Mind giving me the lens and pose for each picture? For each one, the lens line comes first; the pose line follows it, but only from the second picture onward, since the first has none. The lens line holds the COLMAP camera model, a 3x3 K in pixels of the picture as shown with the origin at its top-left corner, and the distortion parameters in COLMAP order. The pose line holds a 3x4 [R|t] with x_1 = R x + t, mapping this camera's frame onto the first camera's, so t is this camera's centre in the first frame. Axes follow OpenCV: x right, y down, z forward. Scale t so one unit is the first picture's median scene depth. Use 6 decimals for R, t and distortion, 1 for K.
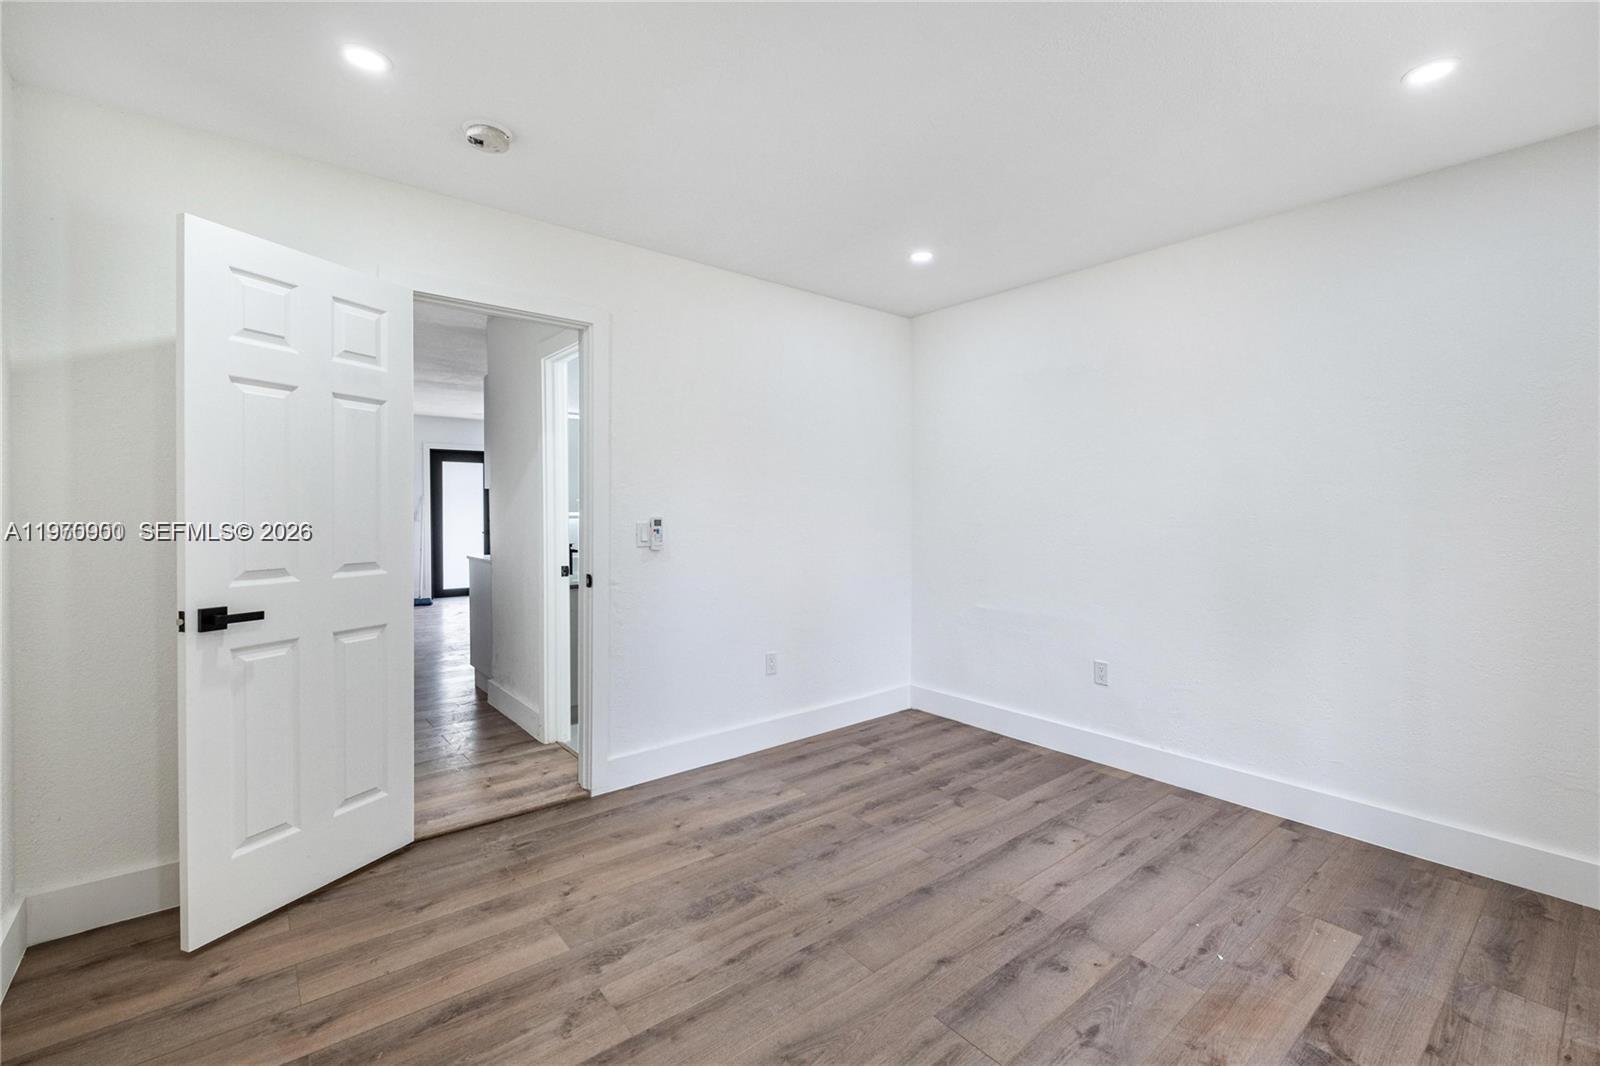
lens RADIAL K [[696.6, 0, 800.0], [0, 696.6, 525.7], [0, 0, 1]] dist [-0.000014, -0.000056]
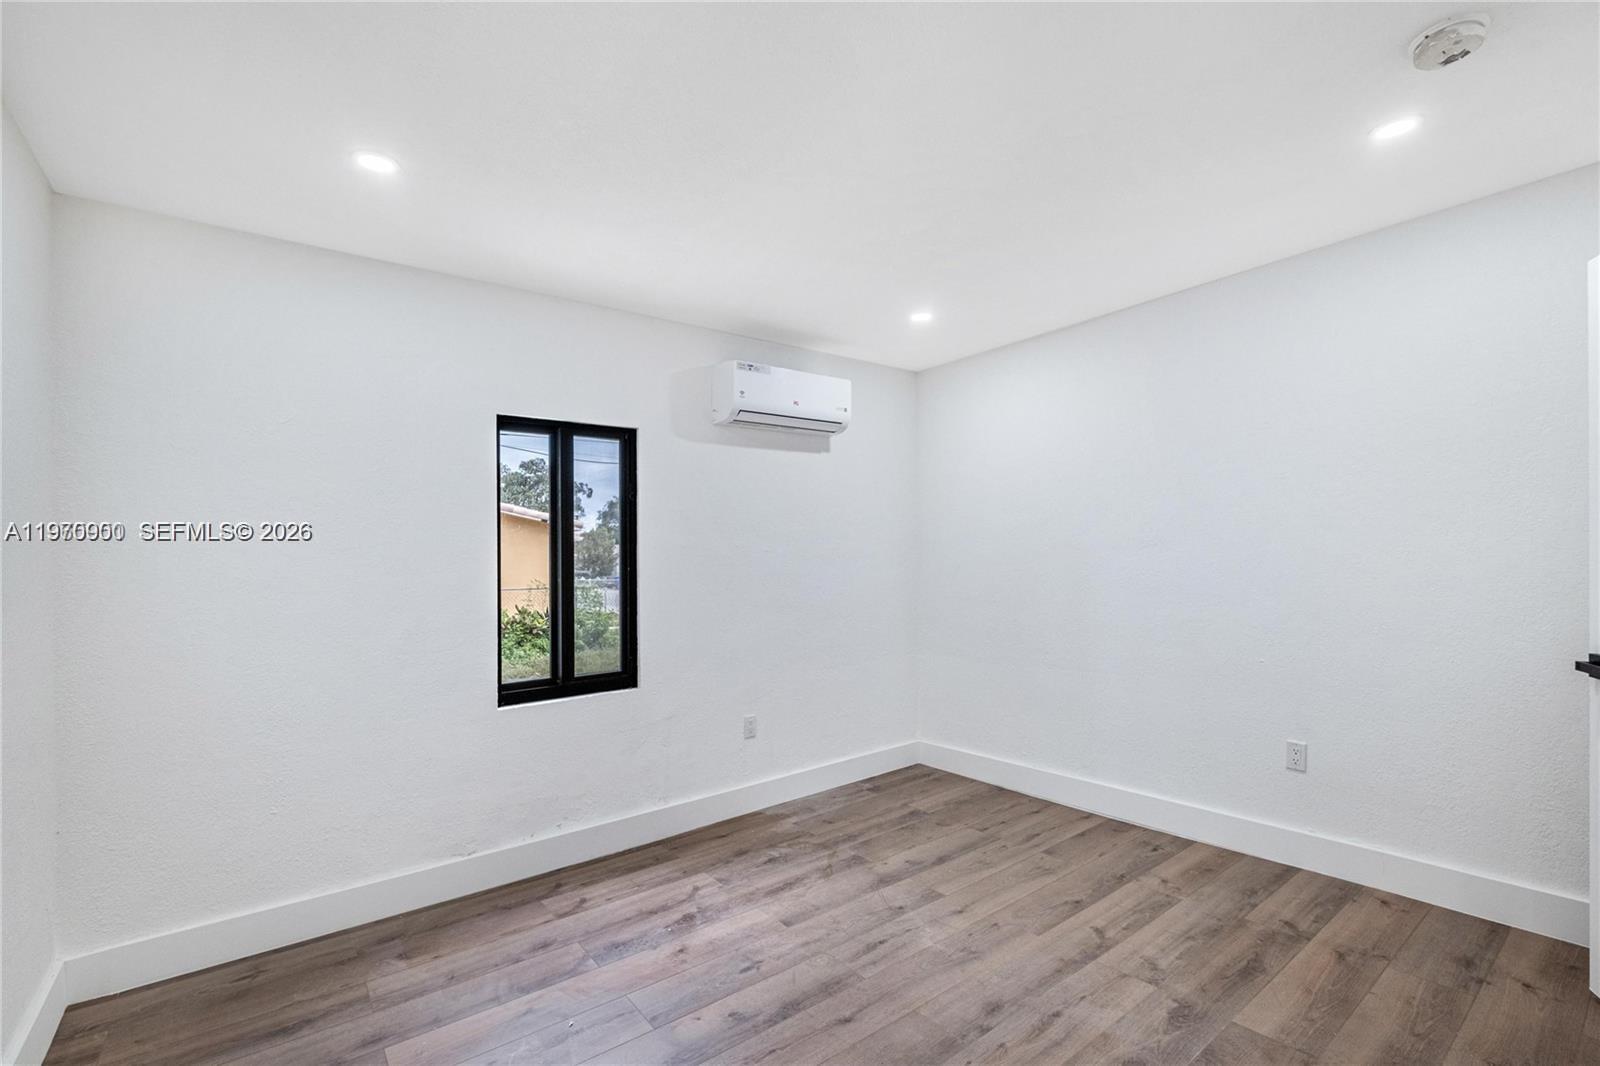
lens RADIAL K [[696.6, 0, 799.9], [0, 696.6, 536.6], [0, 0, 1]] dist [-0.000014, -0.000056]
pose [[-0.998964, 0.027766, 0.036049, 0.220846], [0.027520, 0.999595, -0.007295, -0.073356], [-0.036237, -0.006295, -0.999323, 2.057532]]
